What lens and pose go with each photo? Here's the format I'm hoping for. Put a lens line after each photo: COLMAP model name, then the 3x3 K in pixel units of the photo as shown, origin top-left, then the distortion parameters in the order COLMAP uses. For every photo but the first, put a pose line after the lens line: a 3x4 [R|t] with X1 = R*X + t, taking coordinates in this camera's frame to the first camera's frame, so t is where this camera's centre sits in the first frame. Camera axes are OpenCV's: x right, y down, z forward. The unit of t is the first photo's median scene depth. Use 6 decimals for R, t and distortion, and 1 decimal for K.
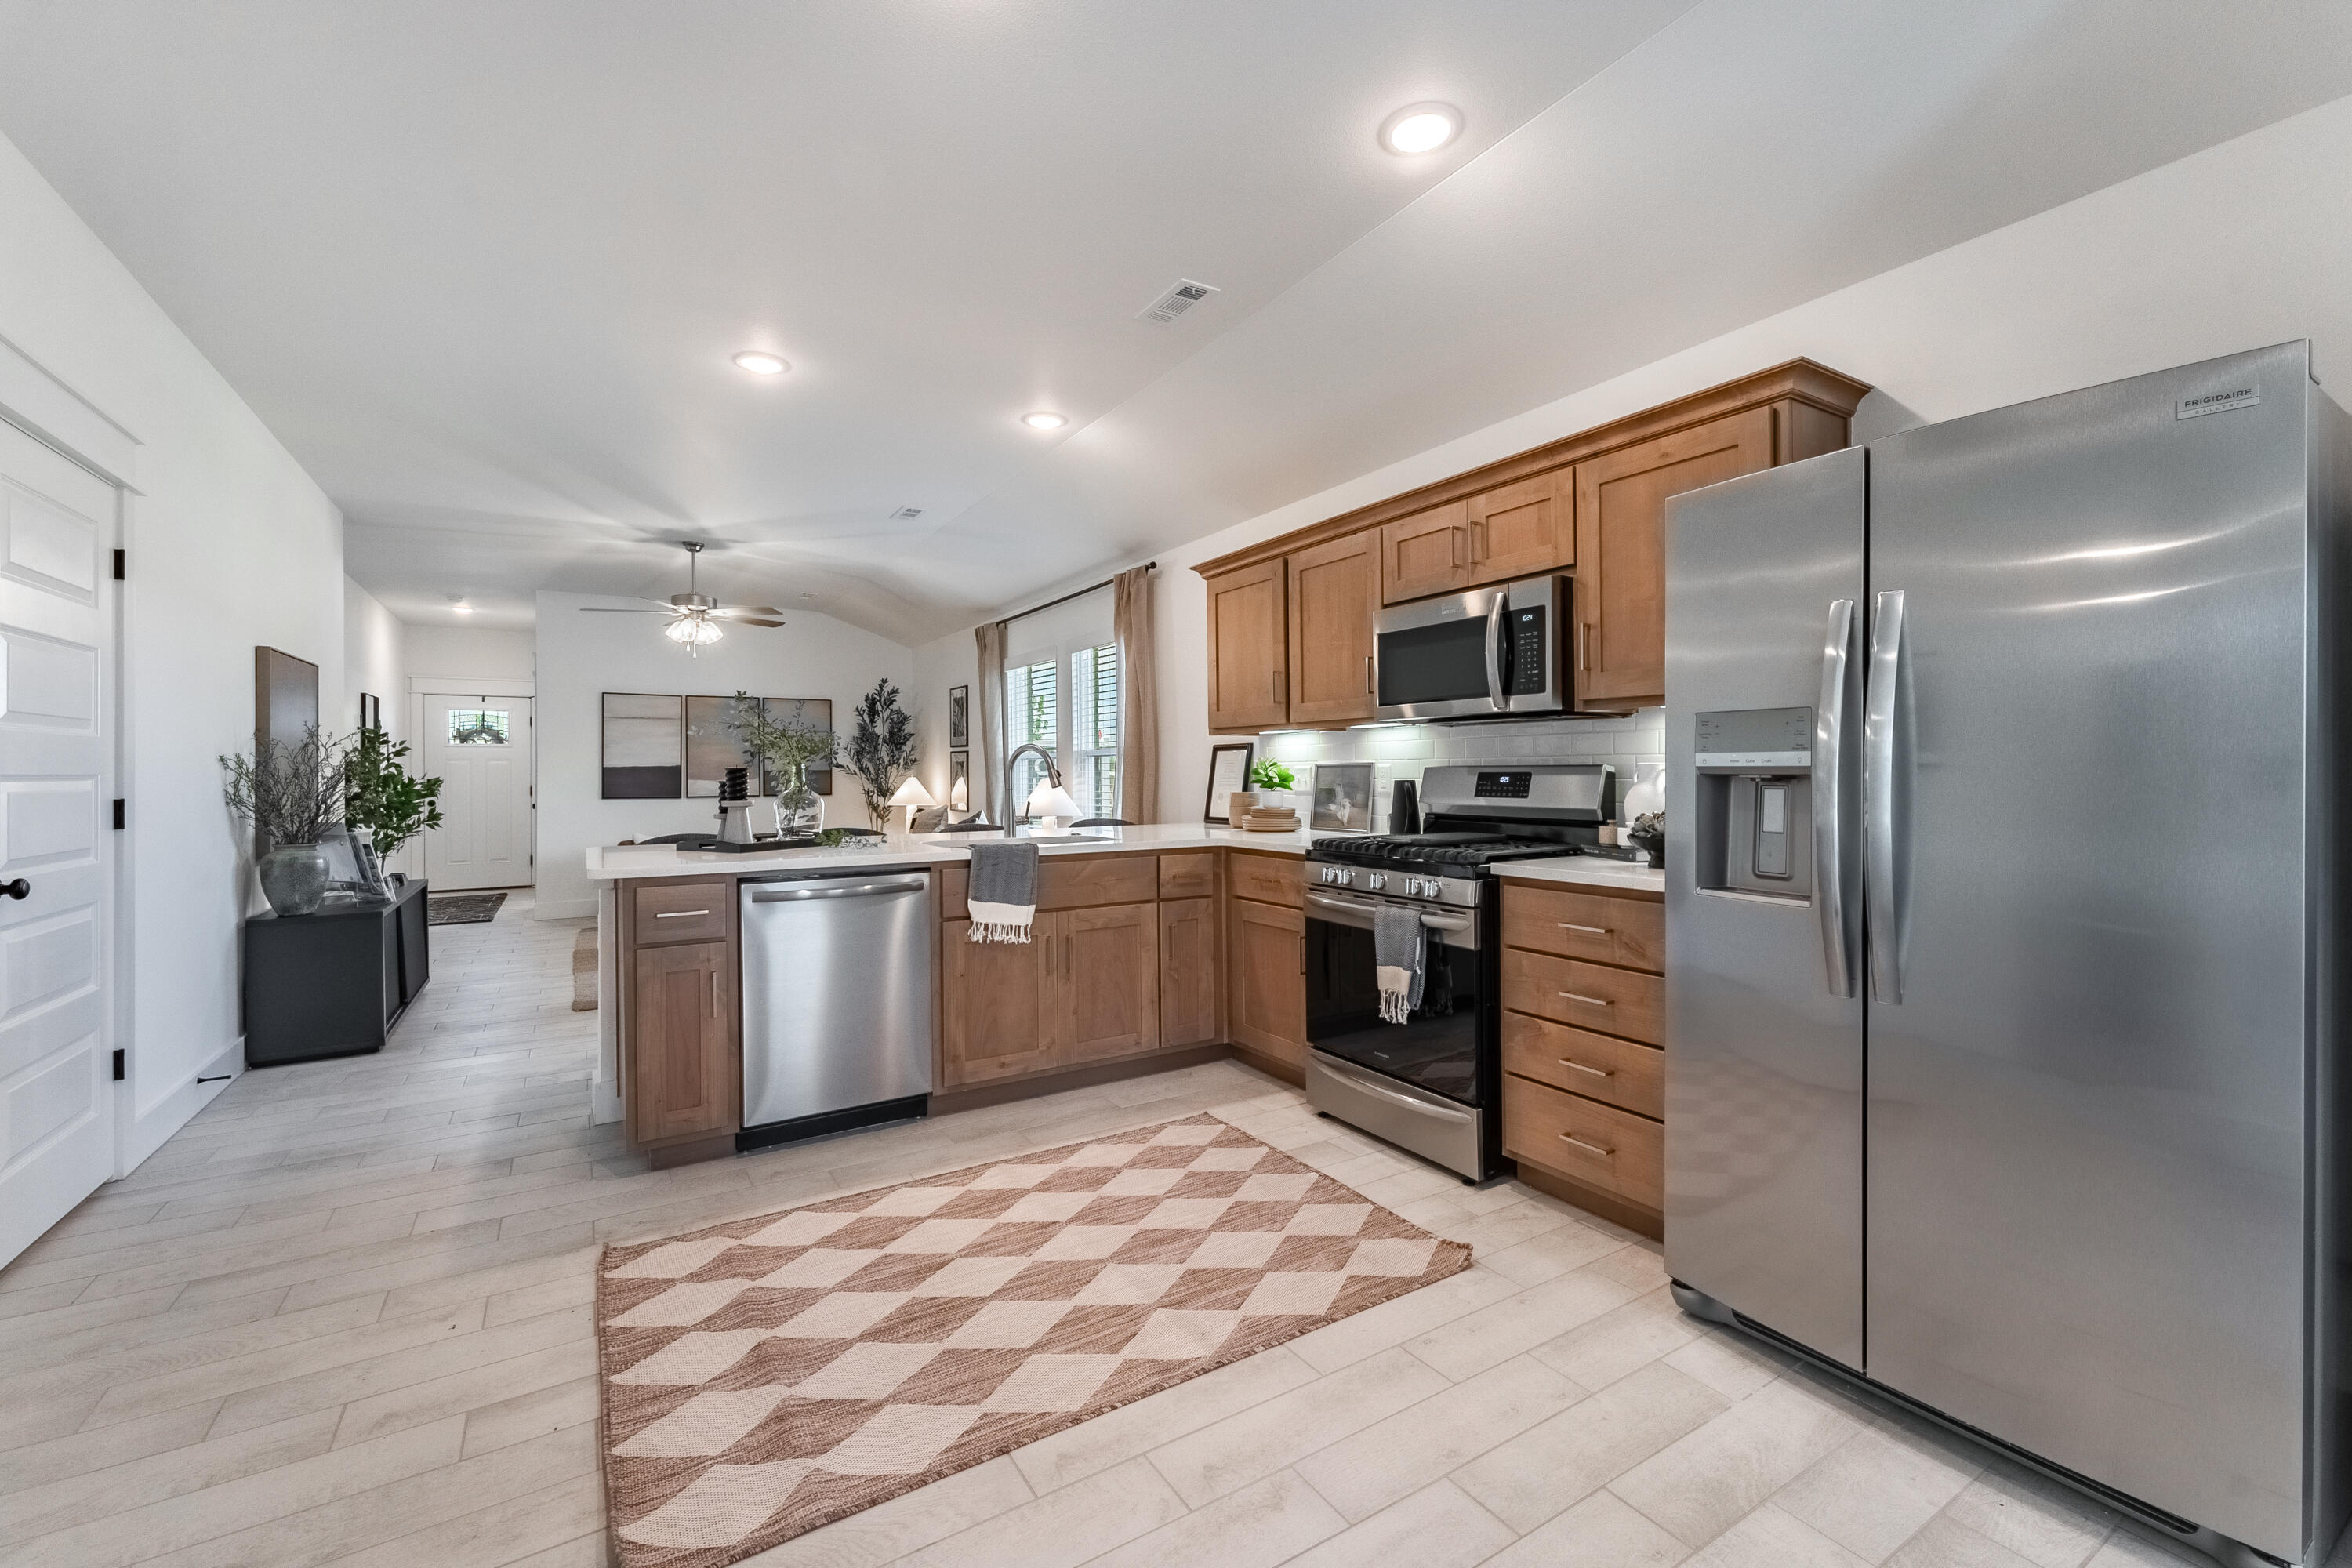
lens RADIAL K [[965.6, 0, 1176.6], [0, 965.6, 770.3], [0, 0, 1]] dist [0.000298, 0.000337]
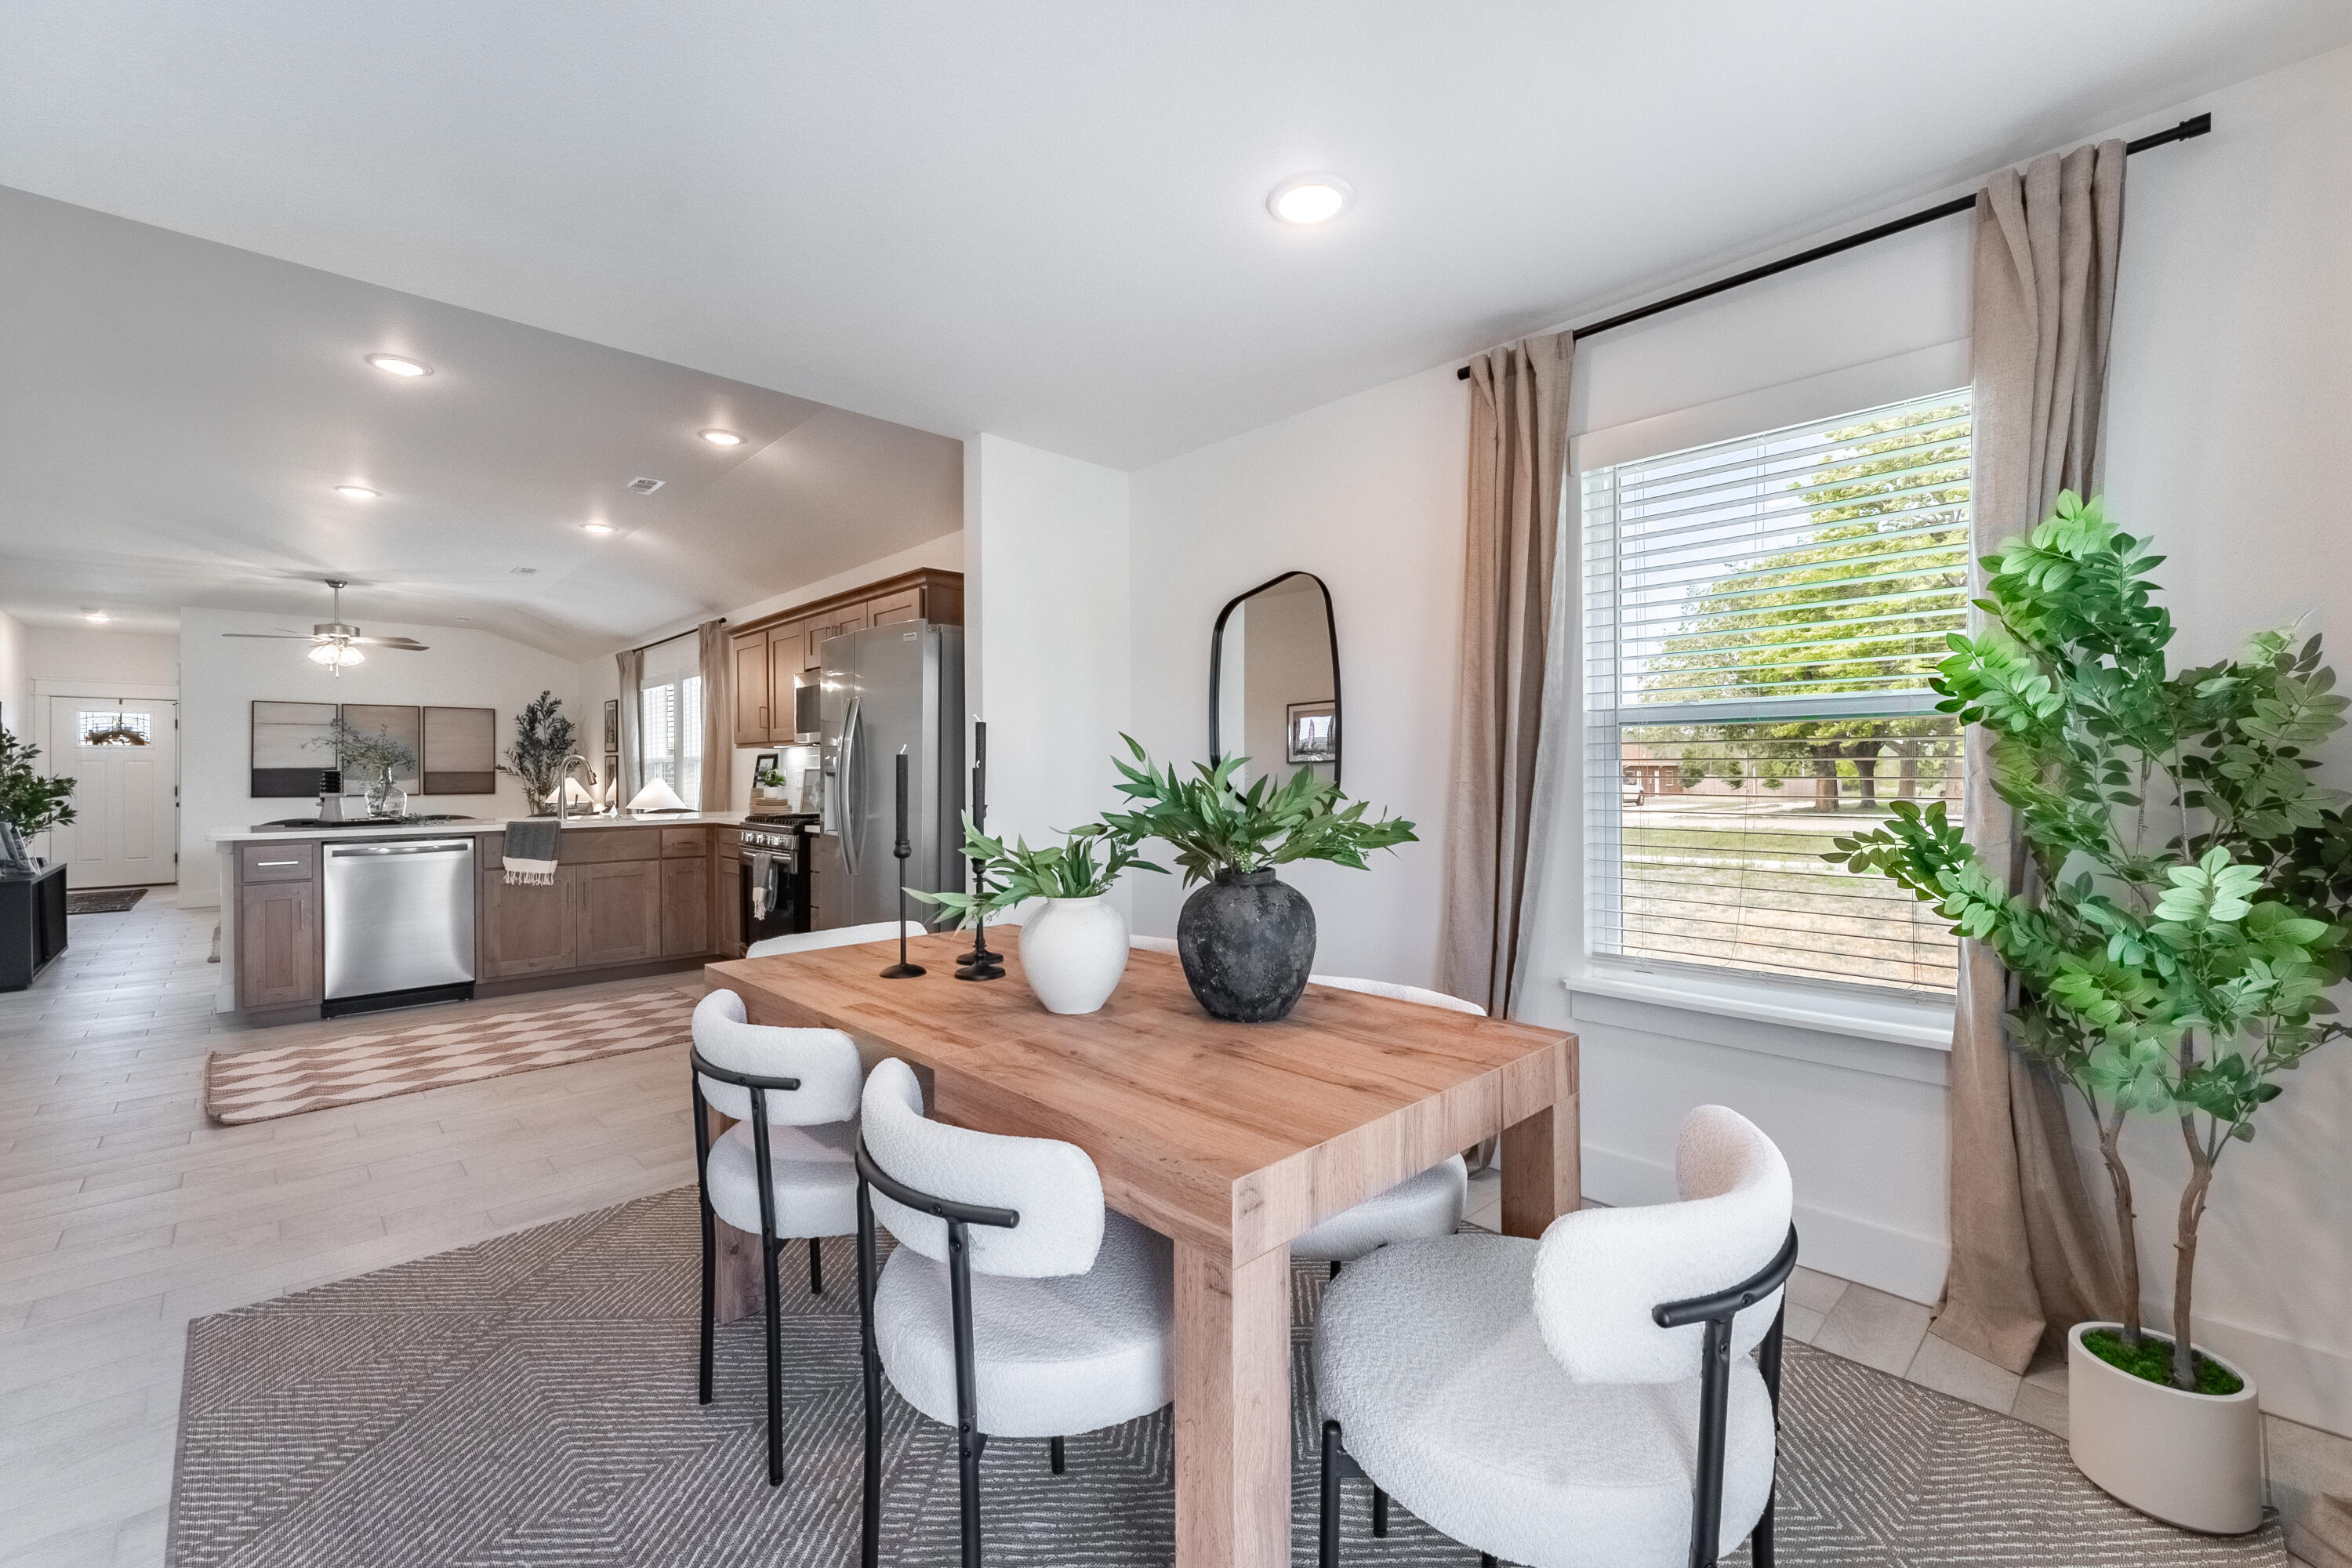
lens RADIAL K [[965.6, 0, 1176.6], [0, 965.6, 770.3], [0, 0, 1]] dist [0.000298, 0.000337]
pose [[0.978136, 0.002024, 0.207955, 0.284383], [-0.001793, 0.999998, -0.001302, -0.002299], [-0.207957, 0.000901, 0.978138, -0.405994]]
